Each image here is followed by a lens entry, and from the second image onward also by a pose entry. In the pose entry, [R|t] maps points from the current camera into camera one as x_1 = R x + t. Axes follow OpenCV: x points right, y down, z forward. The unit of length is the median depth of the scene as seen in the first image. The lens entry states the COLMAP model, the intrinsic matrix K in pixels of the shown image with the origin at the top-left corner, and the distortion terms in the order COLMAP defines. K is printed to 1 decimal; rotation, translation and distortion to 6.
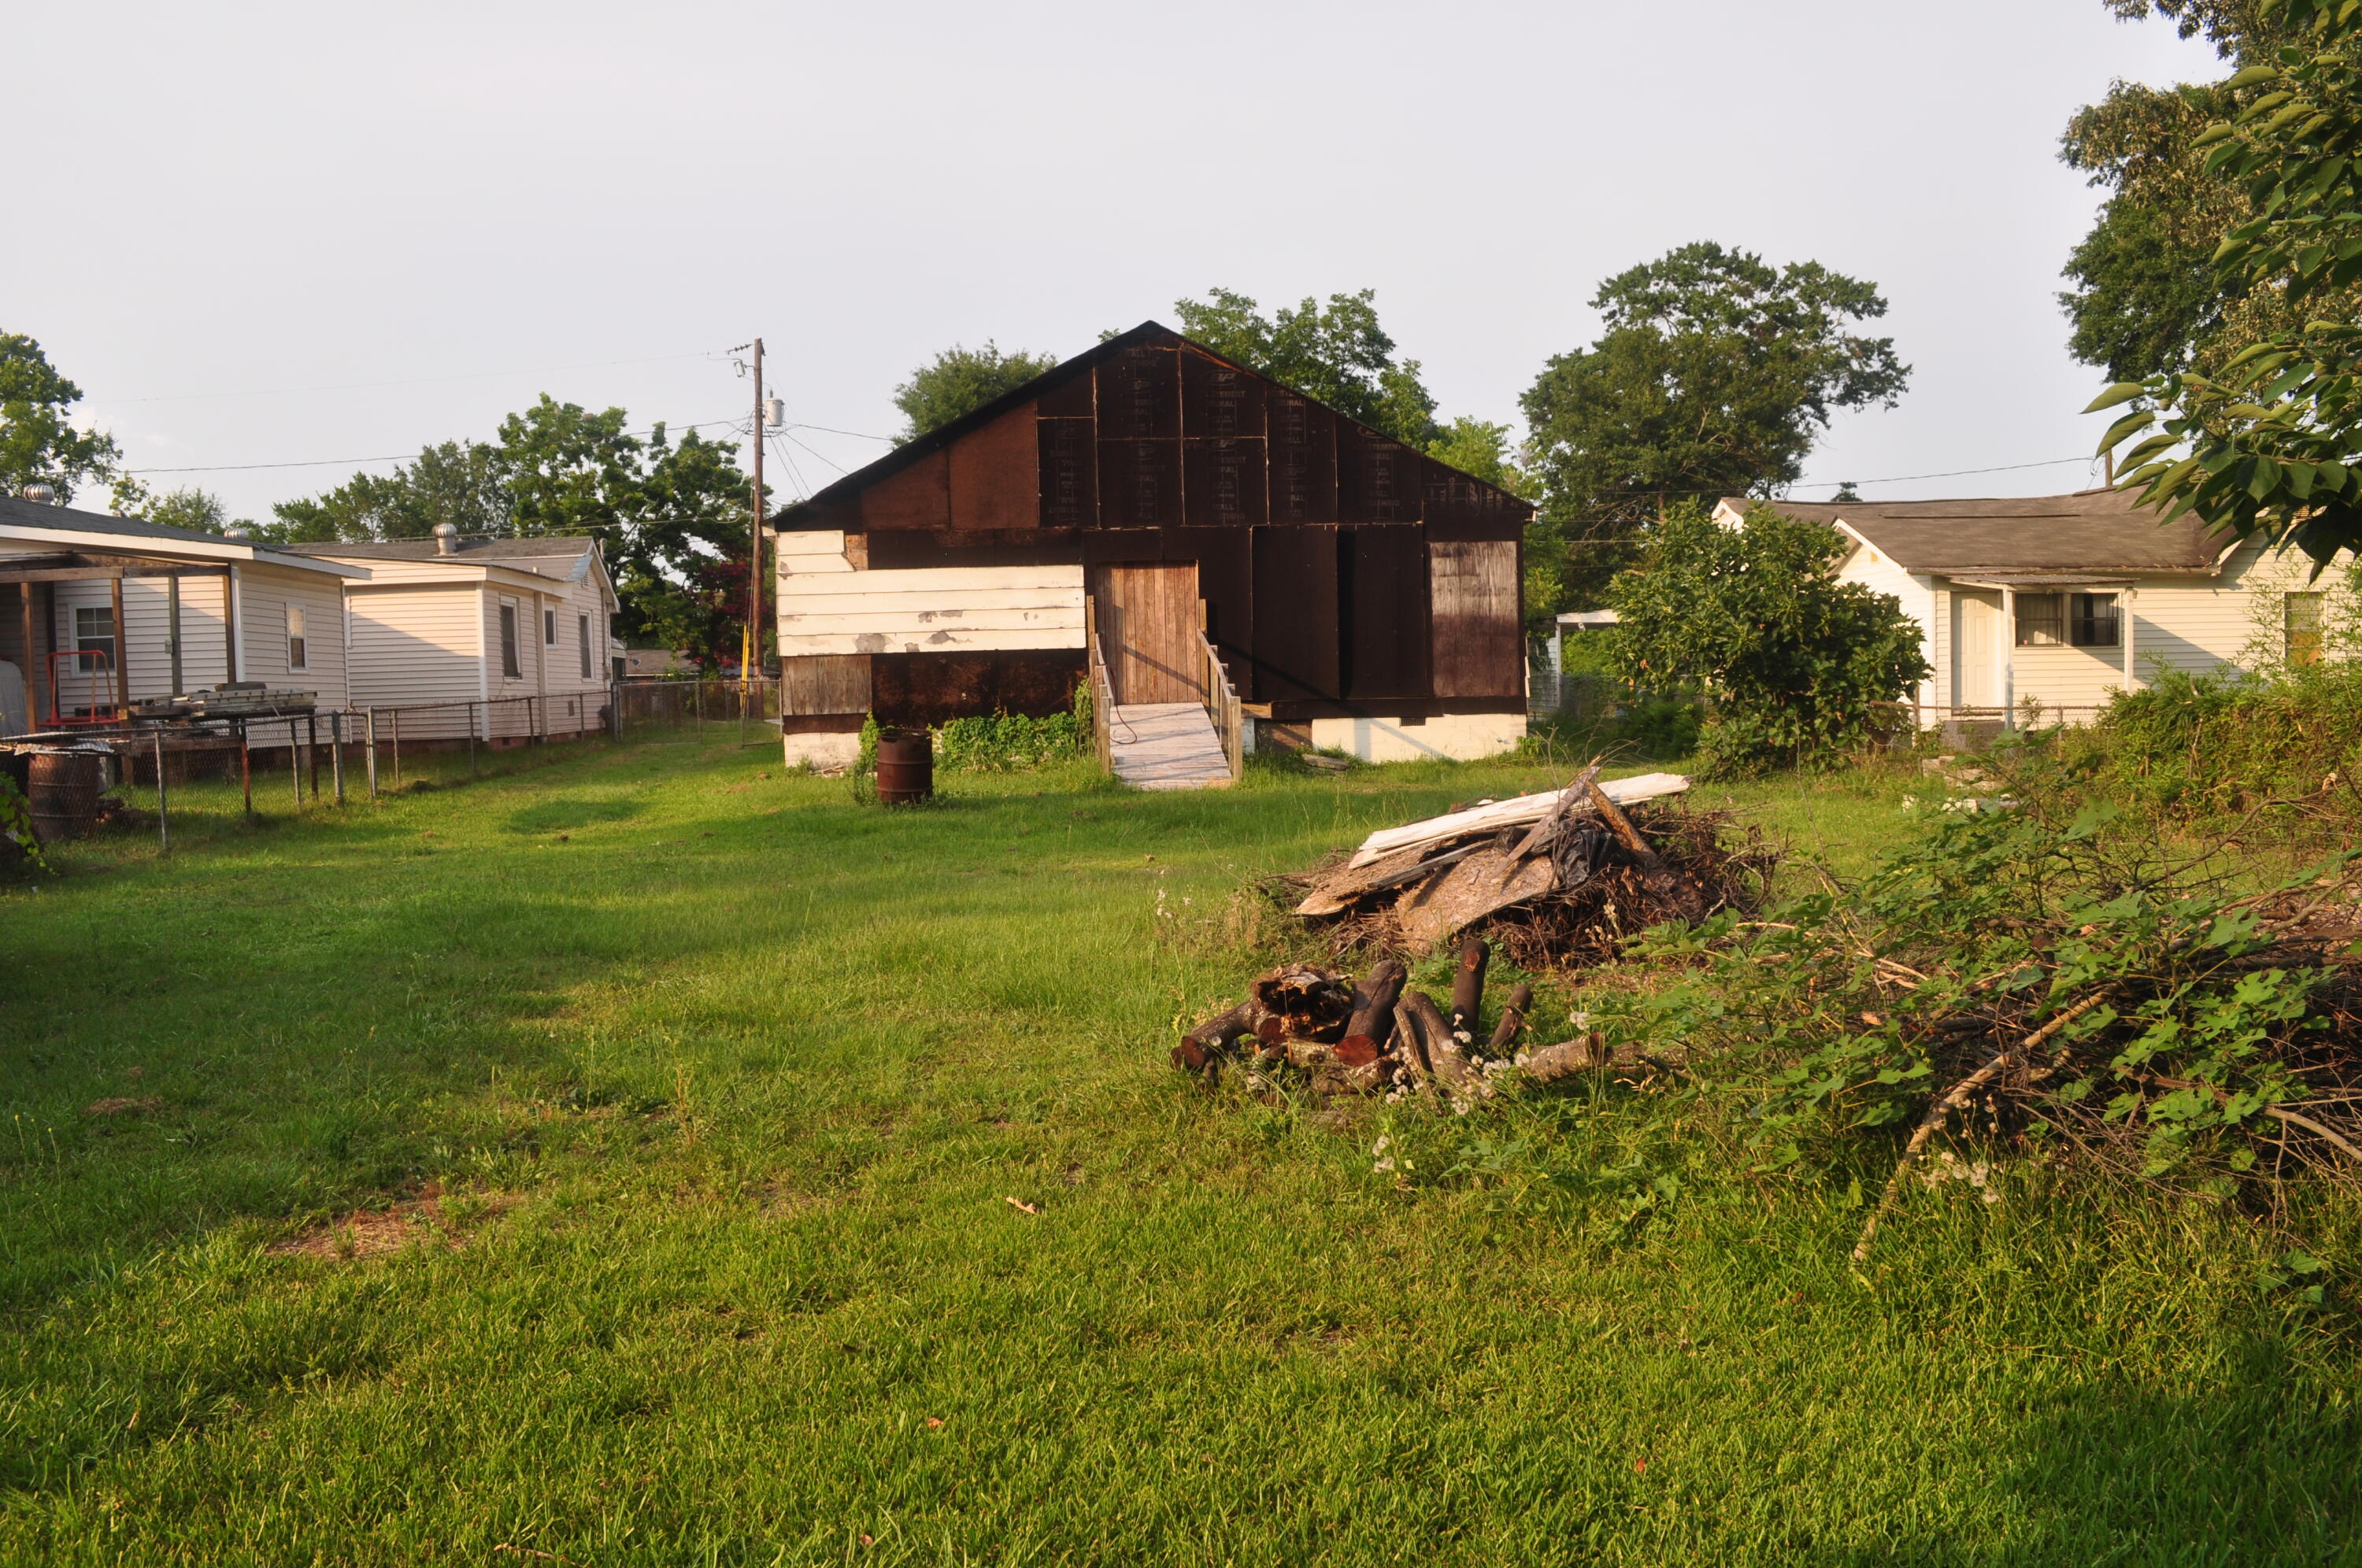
lens RADIAL K [[1830.7, 0, 1174.6], [0, 1830.7, 781.6], [0, 0, 1]] dist [-0.068451, -0.005809]
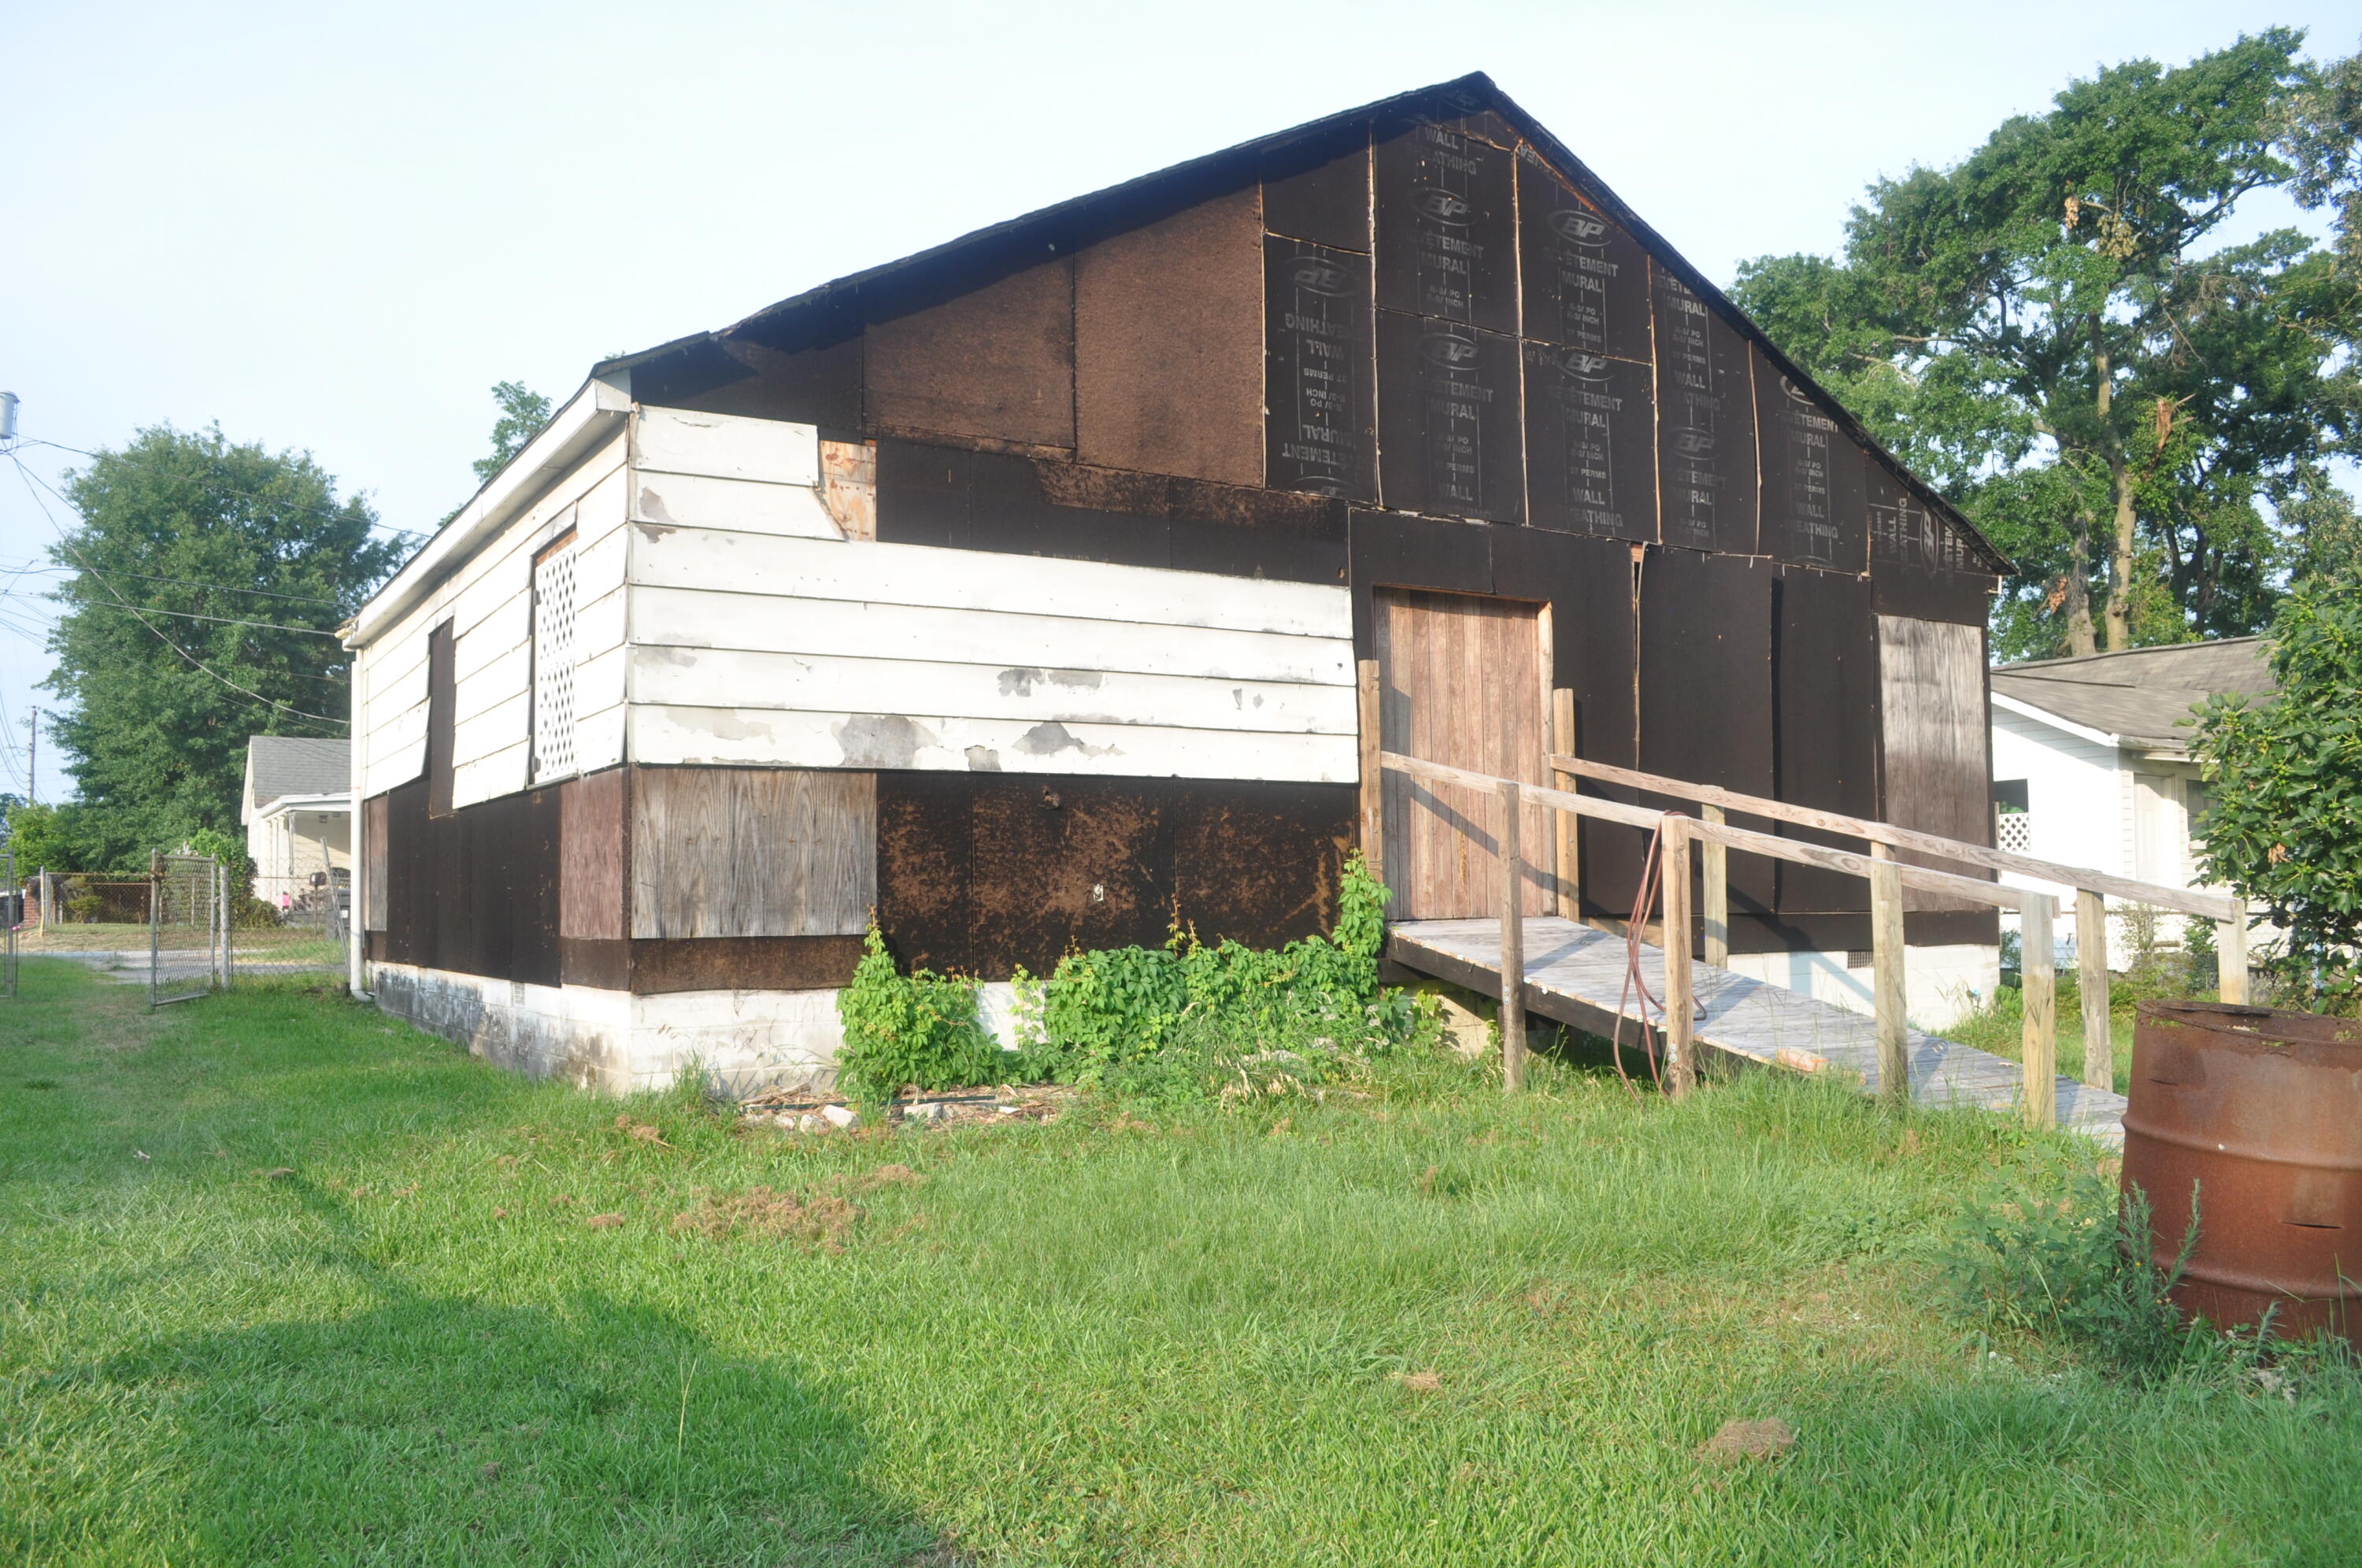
lens RADIAL K [[1830.7, 0, 1189.4], [0, 1830.7, 797.7], [0, 0, 1]] dist [-0.068451, -0.005809]
pose [[0.887856, 0.042415, 0.458162, -0.274746], [0.006612, 0.994463, -0.104878, -0.025965], [-0.460073, 0.096147, 0.882660, 0.648144]]
